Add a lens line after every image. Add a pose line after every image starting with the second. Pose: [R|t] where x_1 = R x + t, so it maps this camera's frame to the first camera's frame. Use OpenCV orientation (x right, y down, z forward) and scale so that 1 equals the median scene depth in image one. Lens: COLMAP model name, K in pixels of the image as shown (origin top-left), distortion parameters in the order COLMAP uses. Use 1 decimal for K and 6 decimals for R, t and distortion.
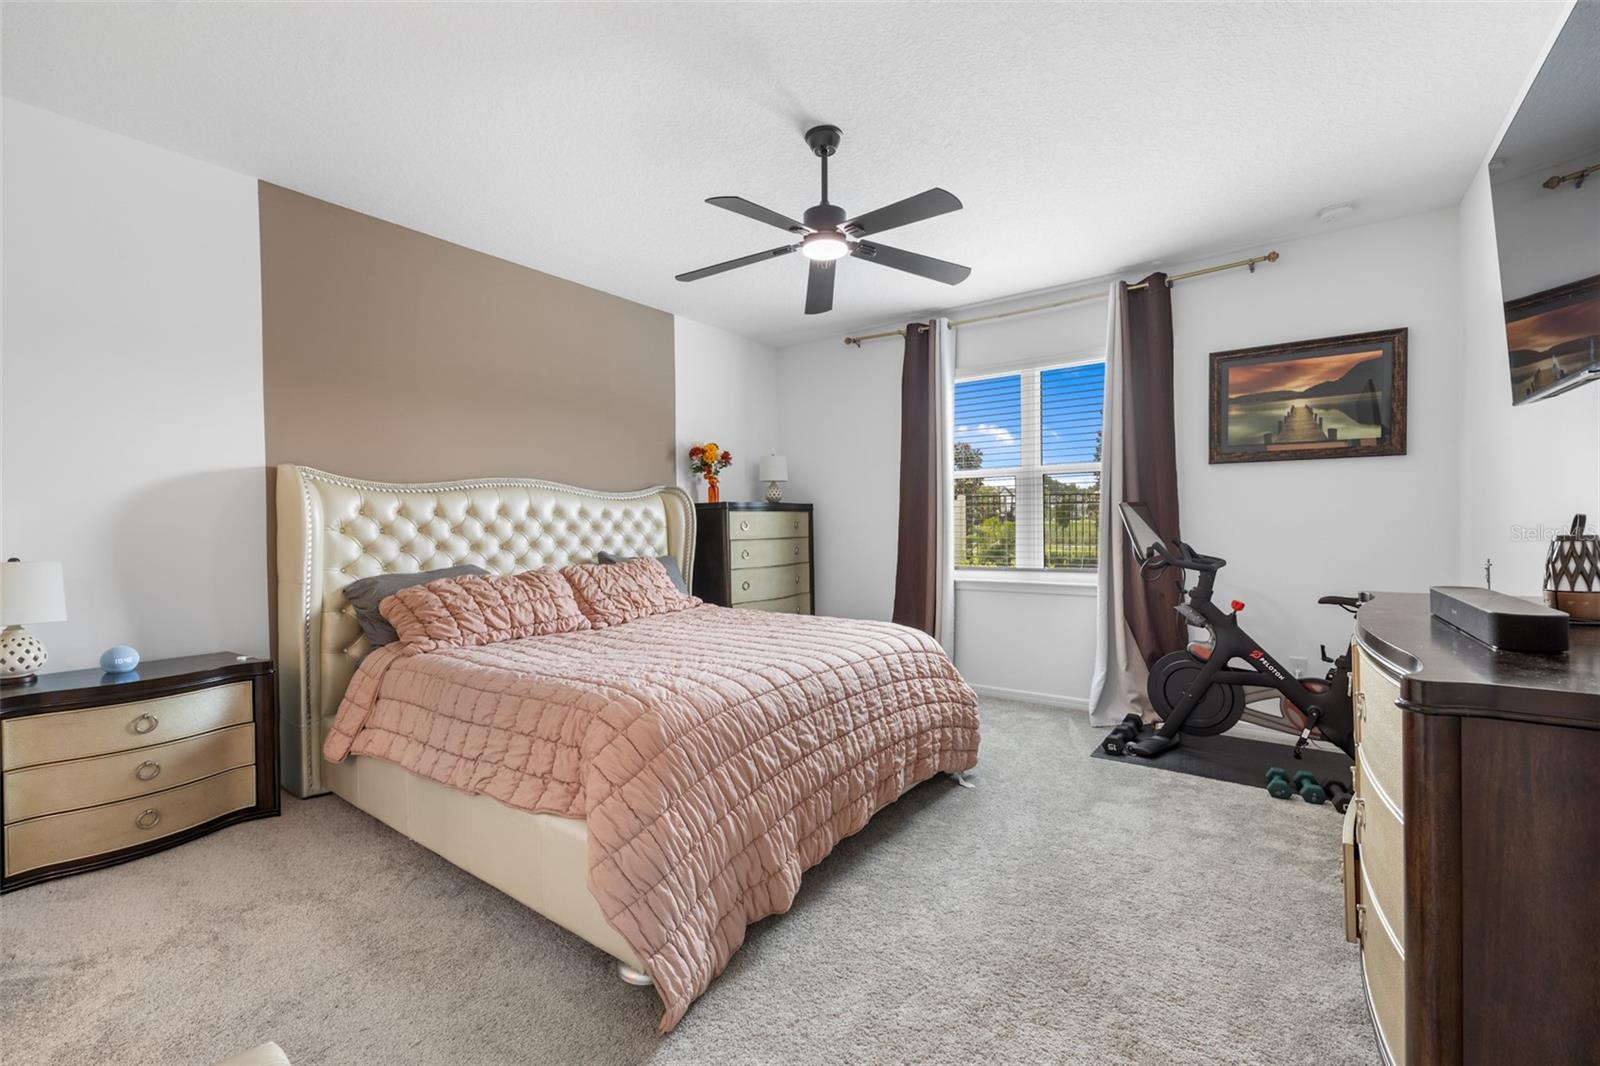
lens RADIAL K [[673.5, 0, 797.4], [0, 673.5, 531.3], [0, 0, 1]] dist [0.000728, 0.000335]
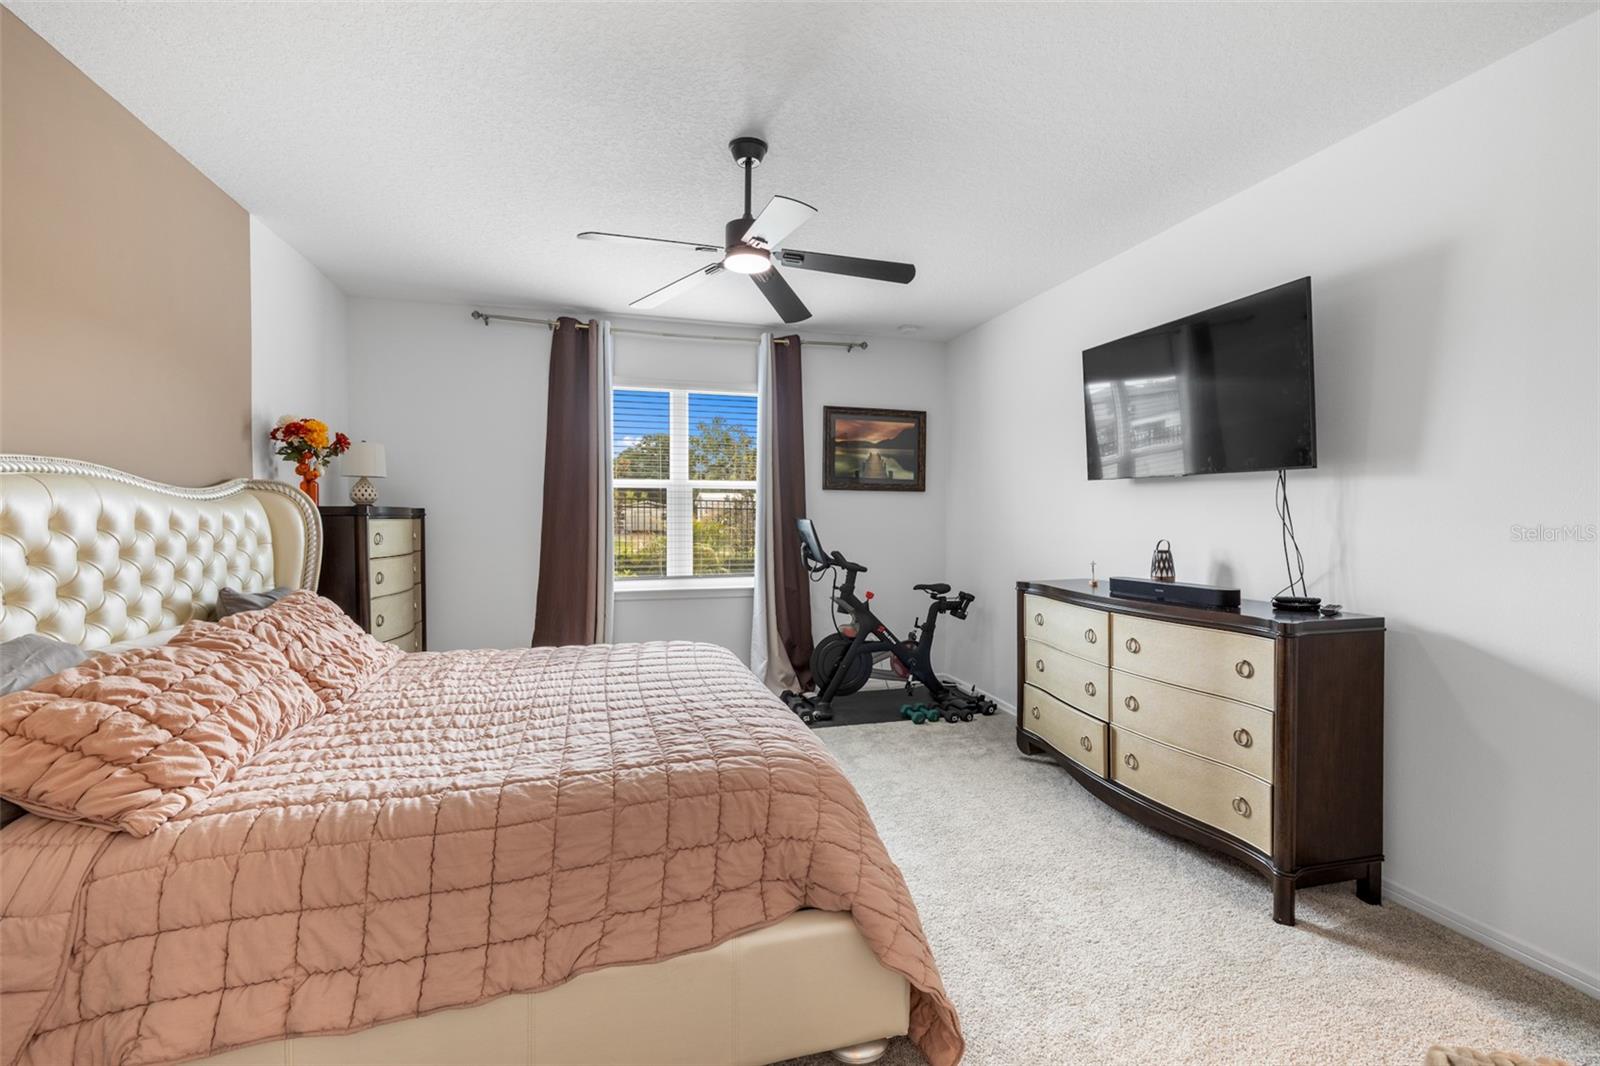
lens RADIAL K [[675.0, 0, 796.6], [0, 675.0, 527.5], [0, 0, 1]] dist [0.001028, 0.000136]
pose [[0.612656, 0.001577, 0.790348, -0.475949], [0.000265, 0.999998, -0.002201, -0.023358], [-0.790350, 0.001558, 0.612654, 0.239899]]
